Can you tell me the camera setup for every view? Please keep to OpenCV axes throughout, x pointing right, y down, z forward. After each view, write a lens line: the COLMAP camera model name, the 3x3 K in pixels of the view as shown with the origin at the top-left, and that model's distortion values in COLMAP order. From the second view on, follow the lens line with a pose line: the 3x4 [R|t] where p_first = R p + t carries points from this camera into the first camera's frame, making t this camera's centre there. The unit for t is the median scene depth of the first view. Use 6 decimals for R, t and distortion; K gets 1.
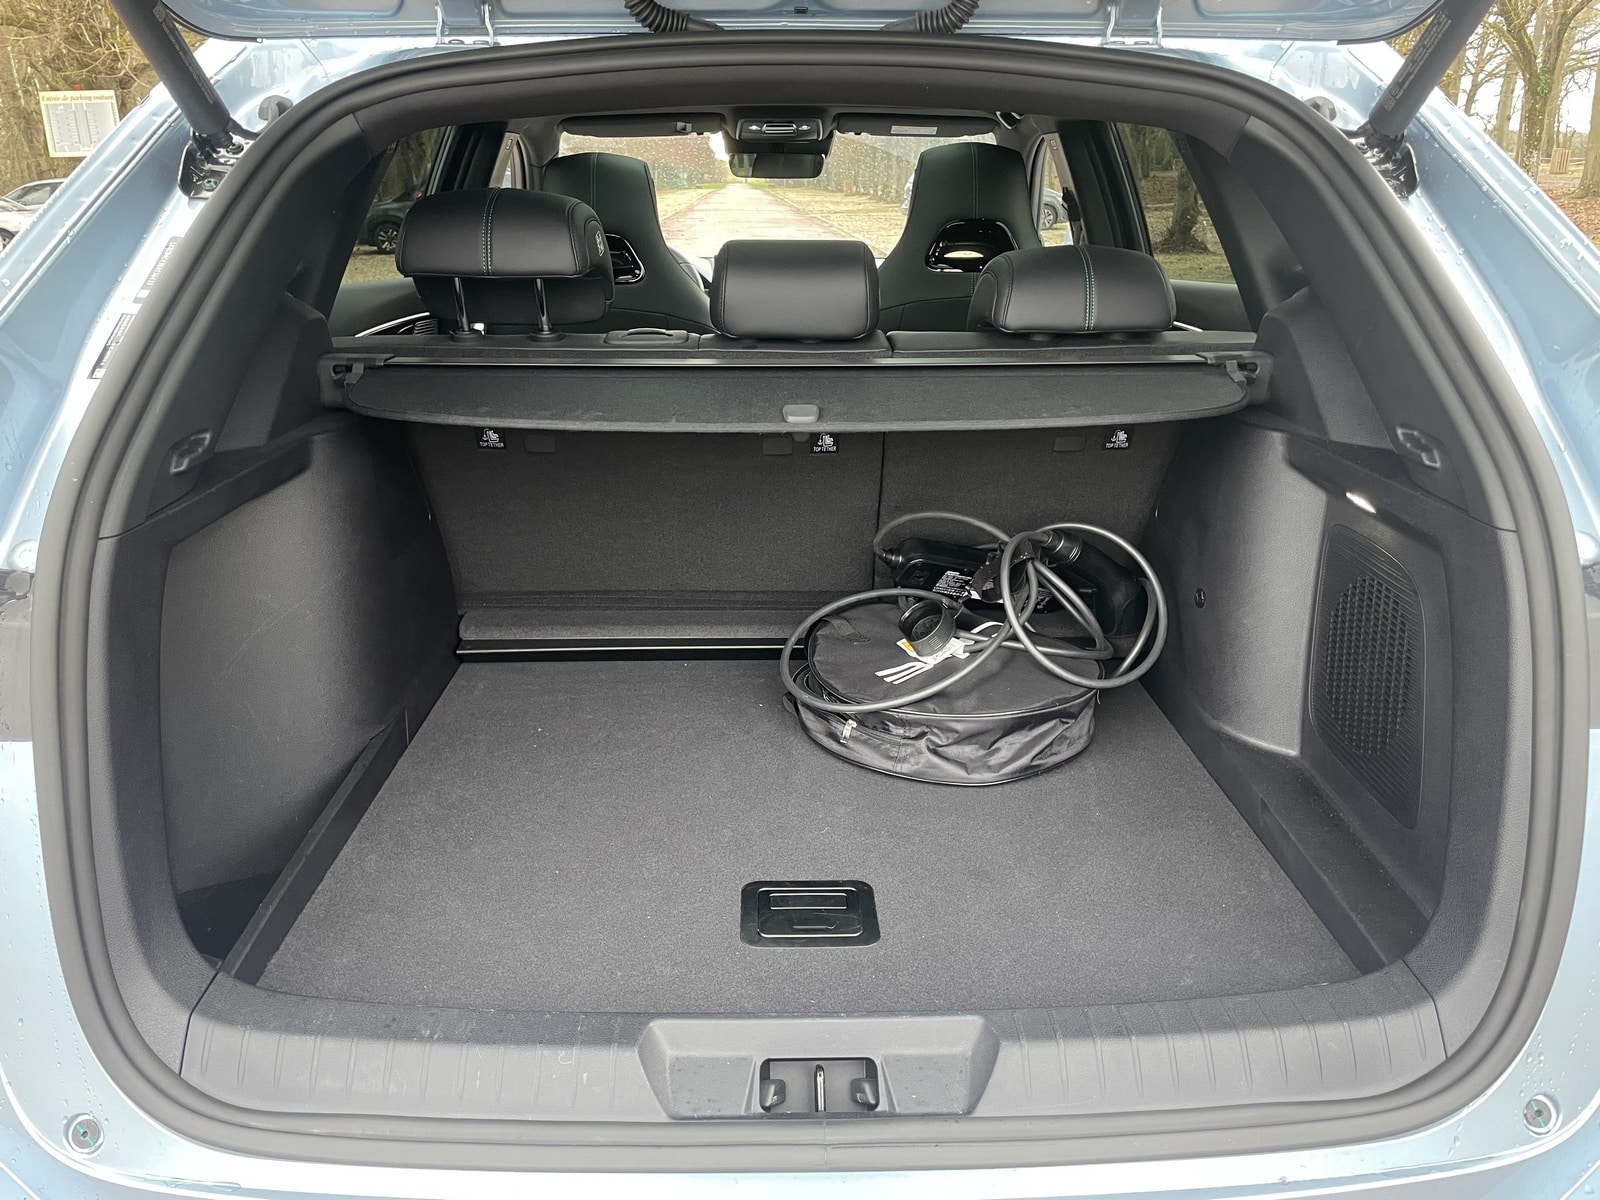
lens RADIAL K [[1211.2, 0, 794.3], [0, 1211.2, 586.5], [0, 0, 1]] dist [0.077357, -0.115112]
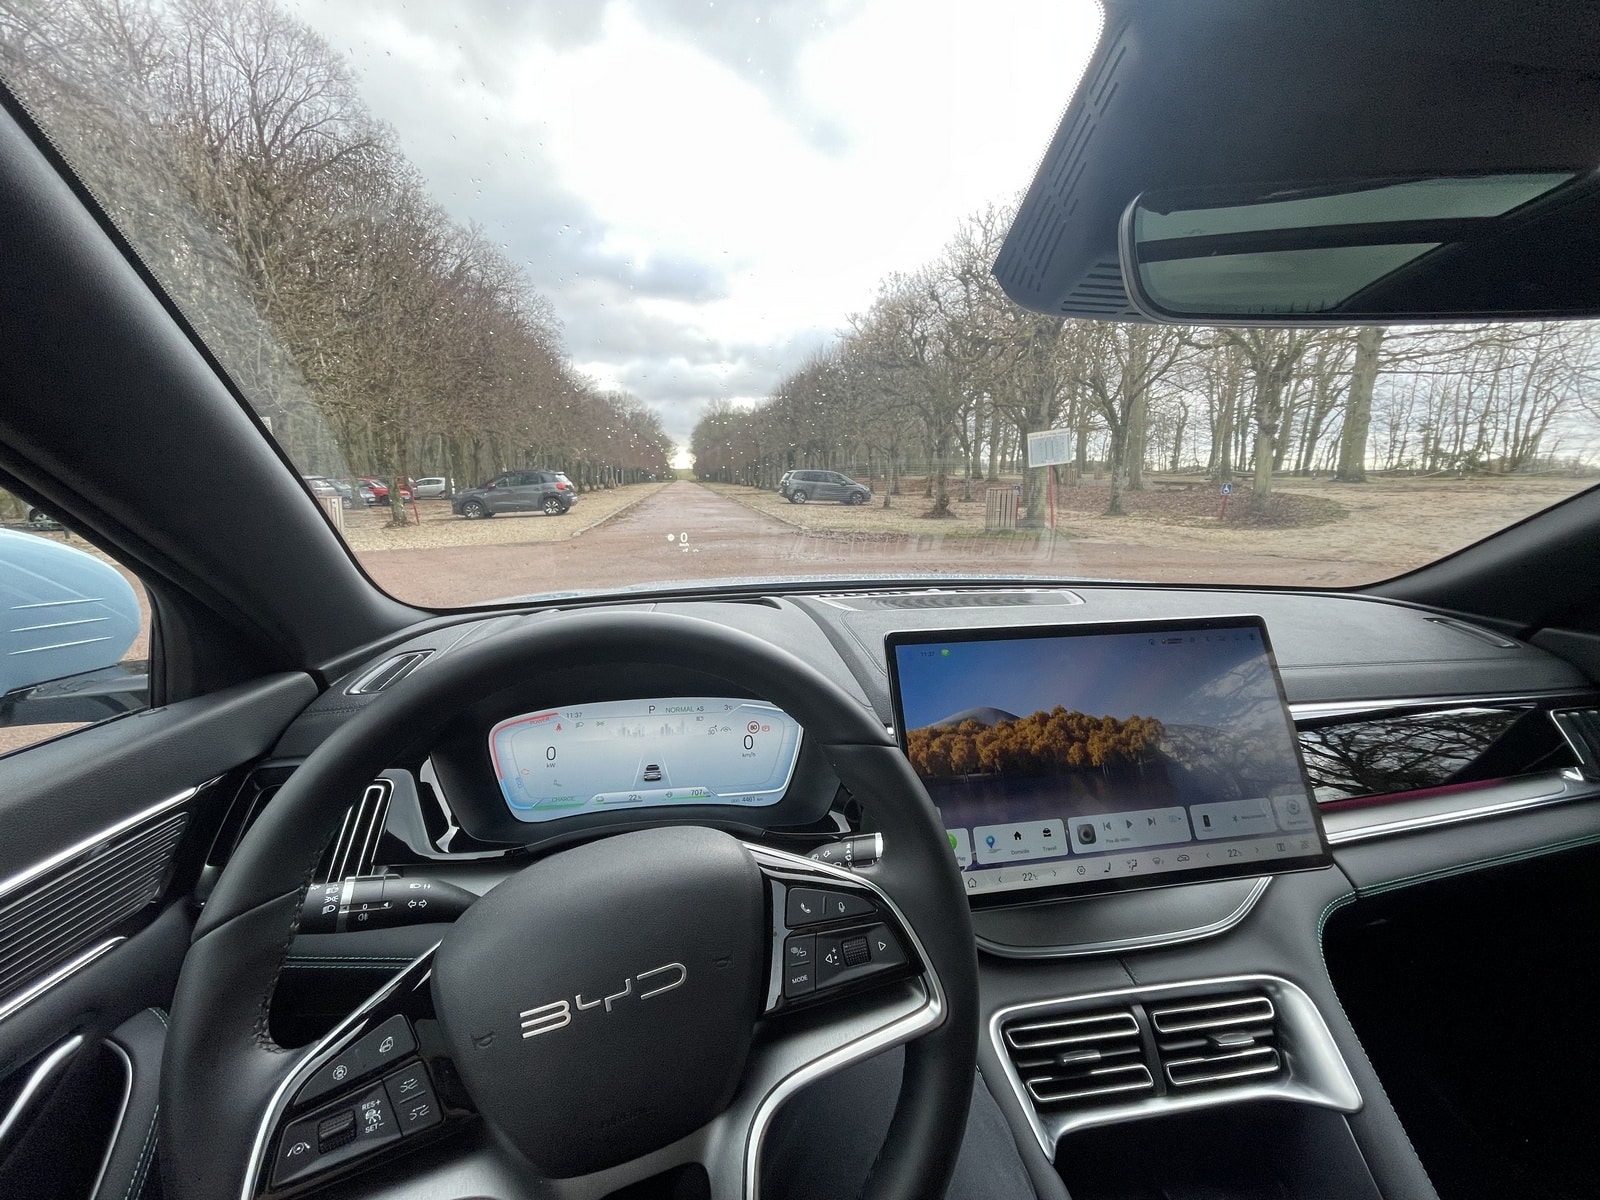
lens RADIAL K [[641.6, 0, 796.9], [0, 641.6, 597.7], [0, 0, 1]] dist [-0.006597, -0.000873]
pose [[0.991173, -0.016854, 0.131503, -0.266297], [0.034904, 0.990068, -0.136190, -0.624197], [-0.127901, 0.139578, 0.981916, 2.018726]]
